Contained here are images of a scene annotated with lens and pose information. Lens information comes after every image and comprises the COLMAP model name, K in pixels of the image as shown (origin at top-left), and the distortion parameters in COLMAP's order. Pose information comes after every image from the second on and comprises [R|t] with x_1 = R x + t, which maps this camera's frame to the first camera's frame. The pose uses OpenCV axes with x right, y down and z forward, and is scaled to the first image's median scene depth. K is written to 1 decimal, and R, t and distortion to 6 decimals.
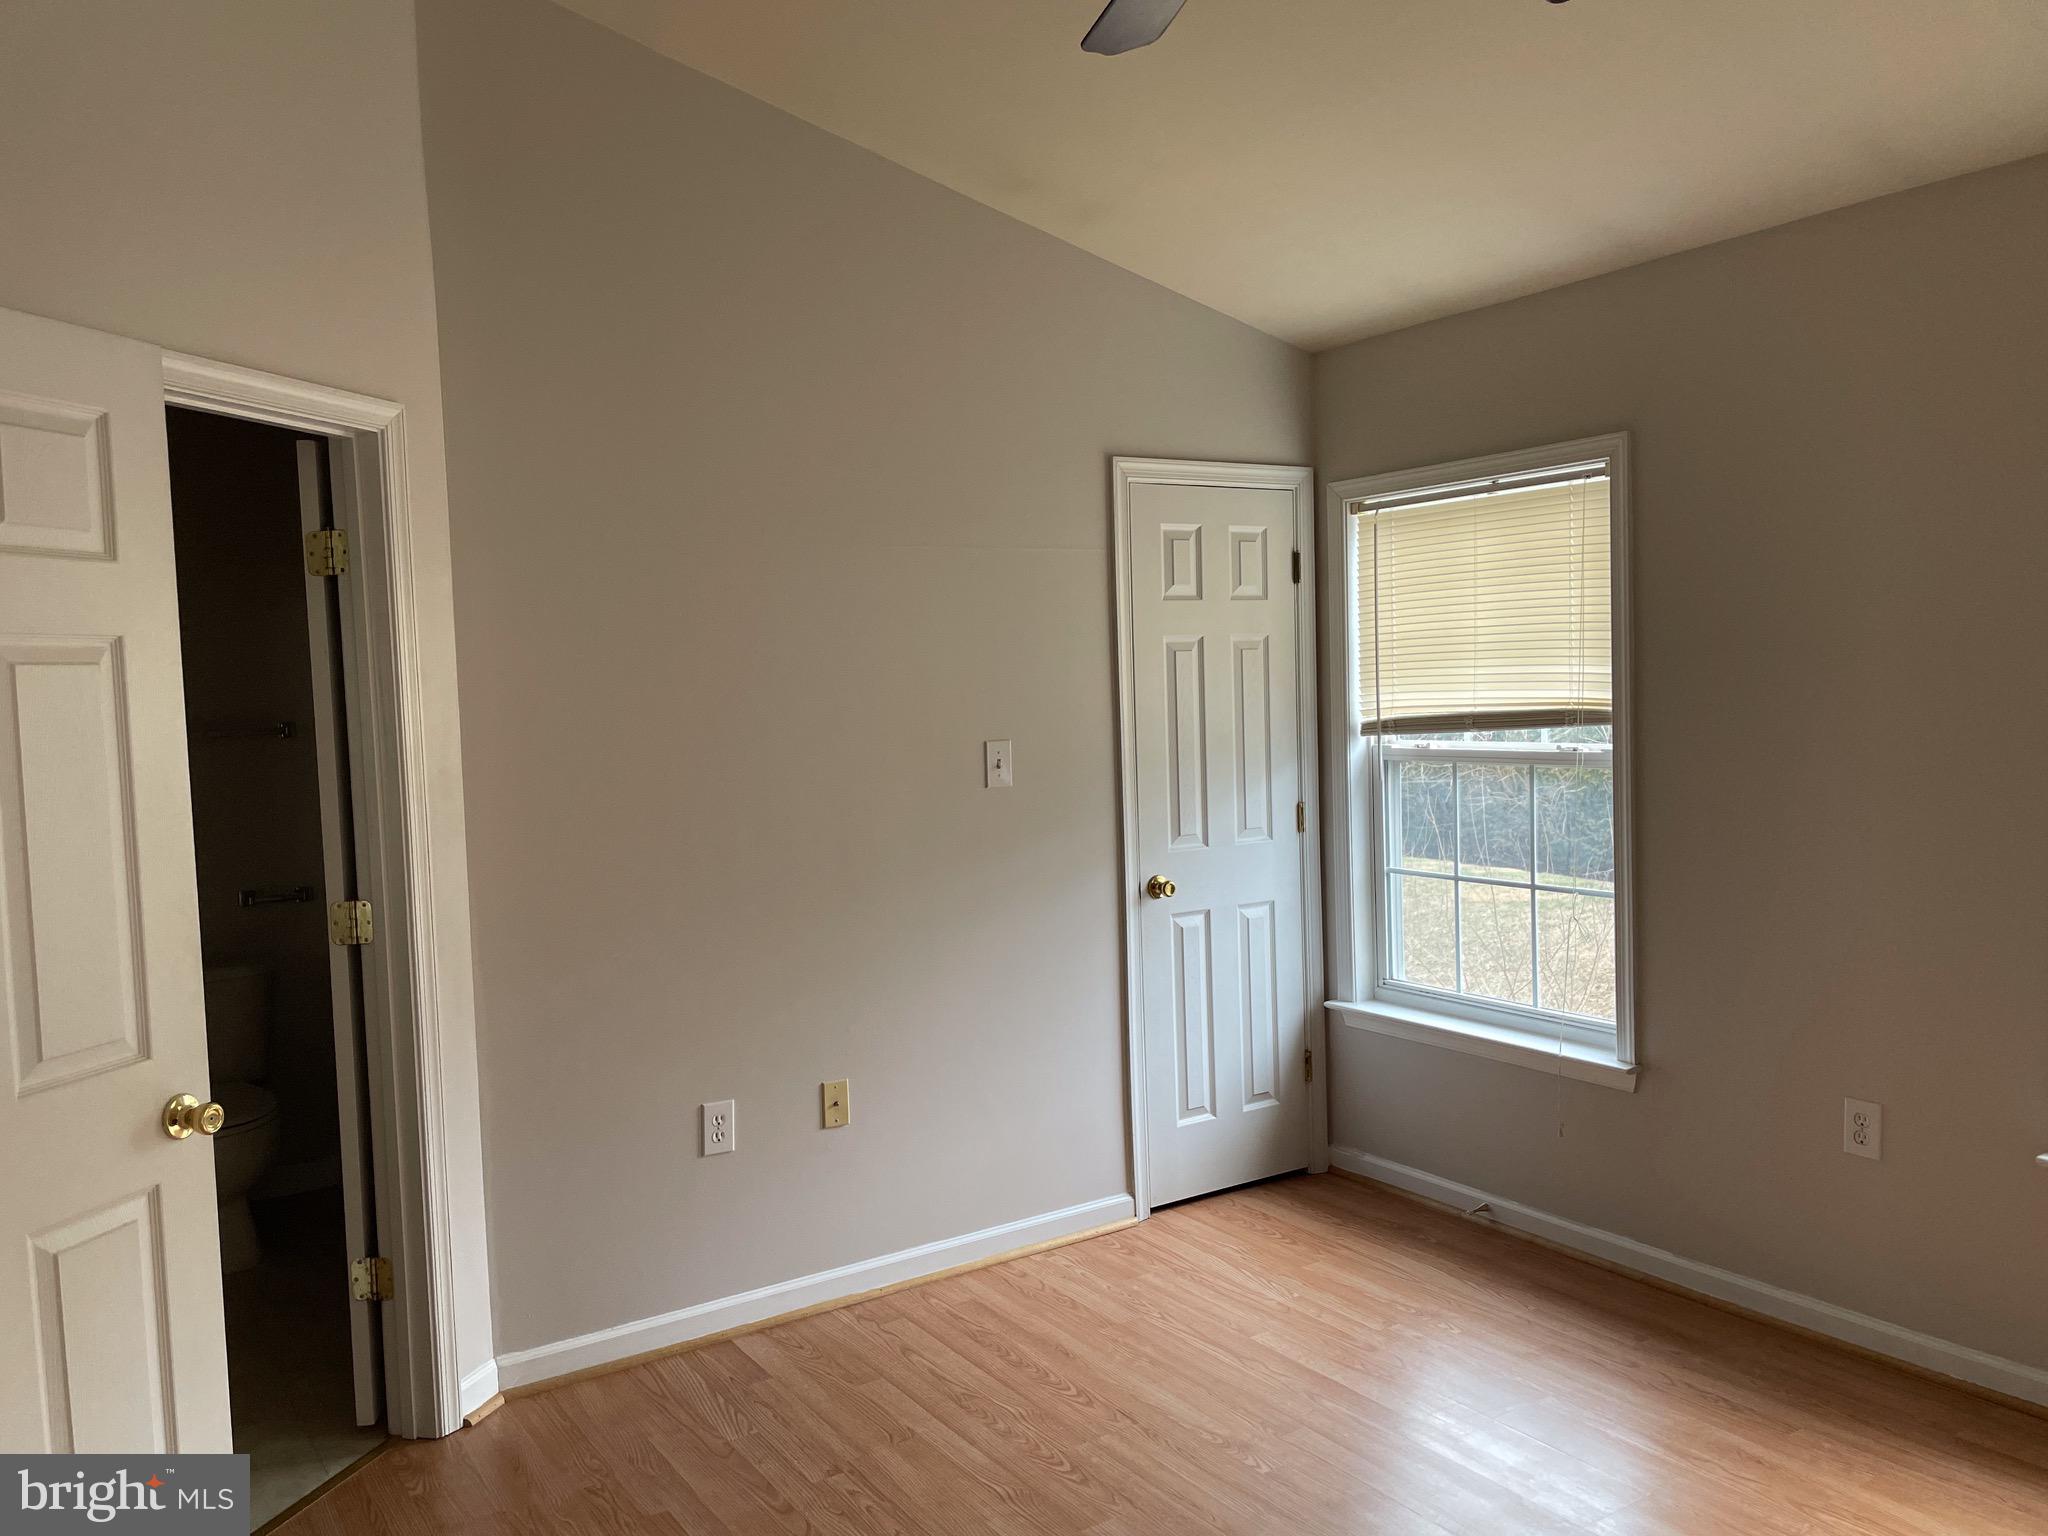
lens RADIAL K [[1562.5, 0, 1021.6], [0, 1562.5, 761.1], [0, 0, 1]] dist [0.088169, -0.119786]
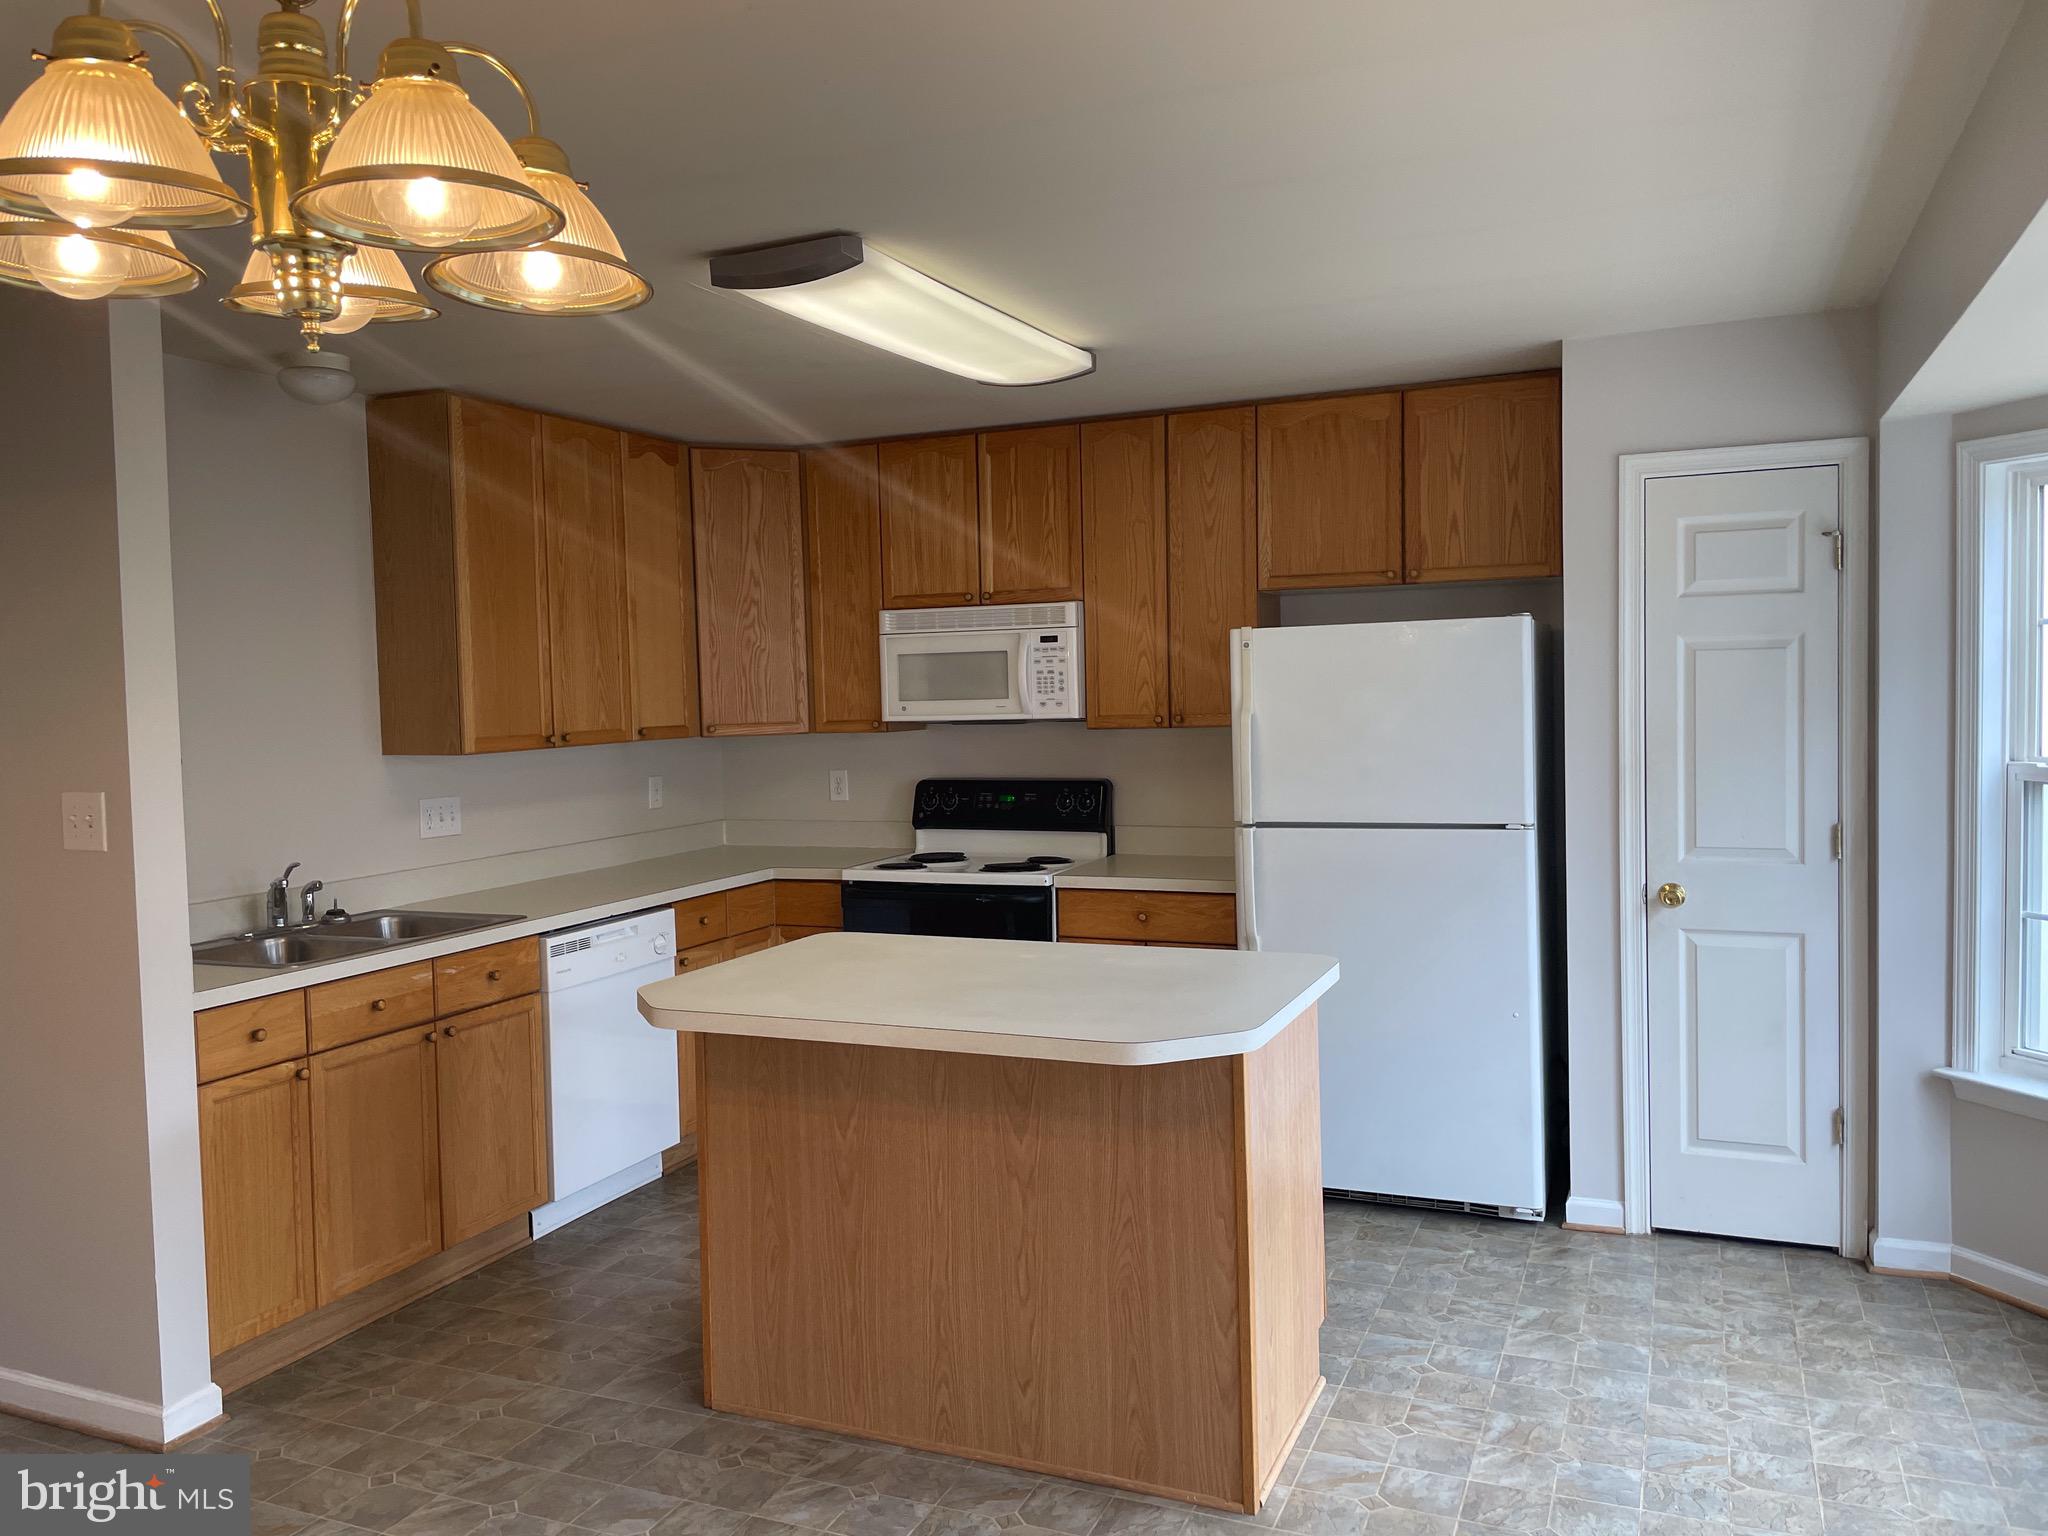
lens RADIAL K [[1562.5, 0, 1003.1], [0, 1562.5, 765.8], [0, 0, 1]] dist [0.088169, -0.119786]
pose [[0.537958, 0.053139, -0.841295, 0.676581], [-0.035456, 0.998554, 0.040400, -0.024965], [0.842226, 0.008095, 0.539064, 0.132341]]
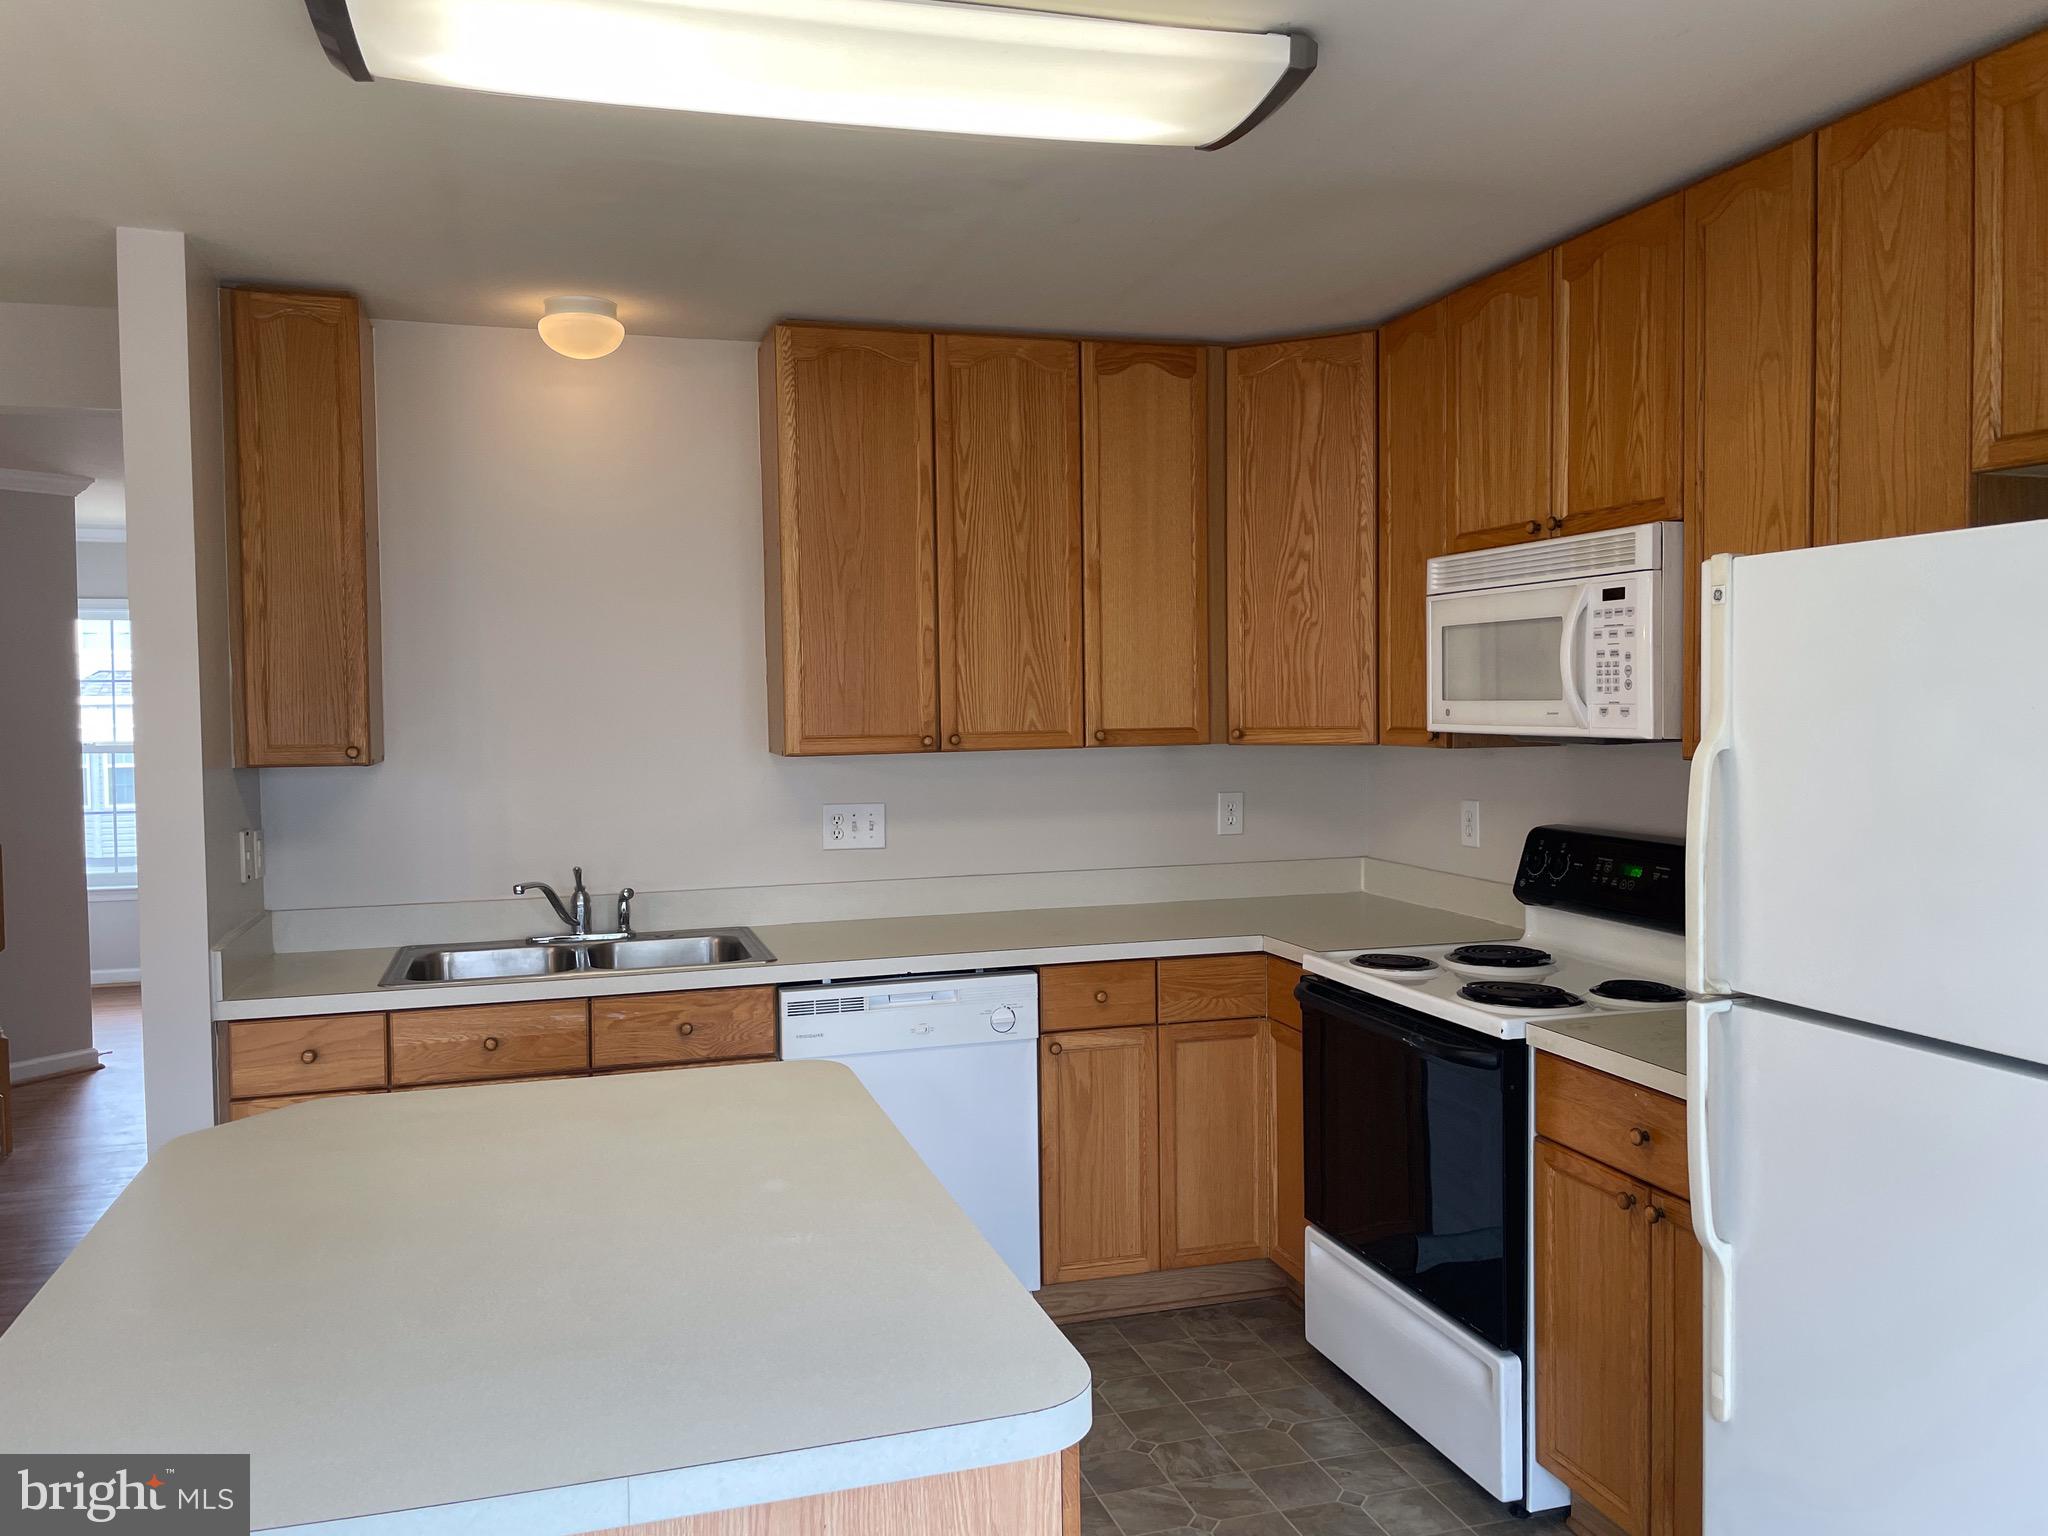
lens RADIAL K [[1562.5, 0, 1021.4], [0, 1562.5, 760.1], [0, 0, 1]] dist [0.088169, -0.119786]
pose [[-0.294719, 0.068591, -0.953119, 0.399871], [-0.033878, 0.996044, 0.082156, -0.051385], [0.954983, 0.056503, -0.291229, 0.769842]]
